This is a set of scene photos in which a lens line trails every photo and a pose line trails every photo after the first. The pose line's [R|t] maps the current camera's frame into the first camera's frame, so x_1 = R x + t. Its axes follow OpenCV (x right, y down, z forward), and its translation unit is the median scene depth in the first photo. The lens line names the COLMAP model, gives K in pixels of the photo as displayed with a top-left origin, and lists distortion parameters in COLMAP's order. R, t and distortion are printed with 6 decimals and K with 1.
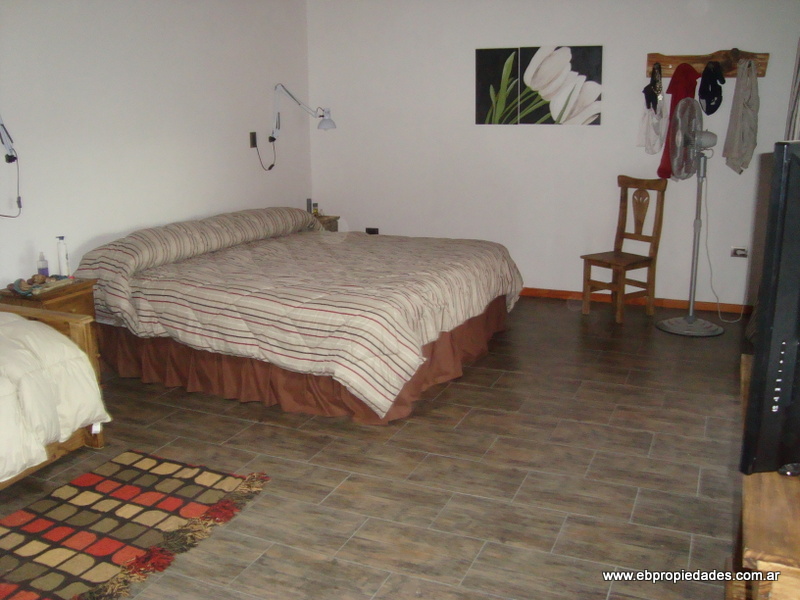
lens RADIAL K [[781.2, 0, 394.7], [0, 781.2, 300.7], [0, 0, 1]] dist [-0.205536, 0.245866]
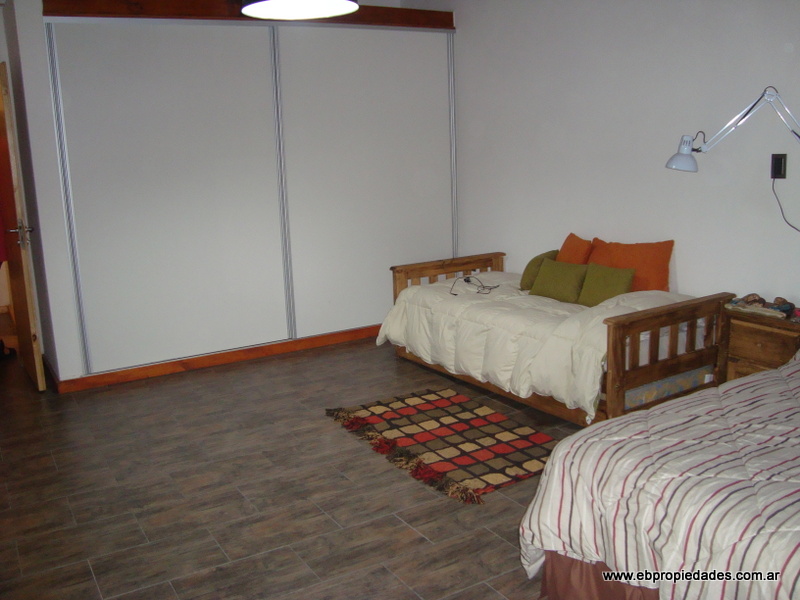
lens RADIAL K [[781.2, 0, 394.7], [0, 781.2, 300.7], [0, 0, 1]] dist [-0.205536, 0.245866]
pose [[-0.583963, 0.197434, -0.787406, 0.683670], [-0.152323, 0.926095, 0.345176, -0.370883], [0.797361, 0.321510, -0.510731, 1.494376]]
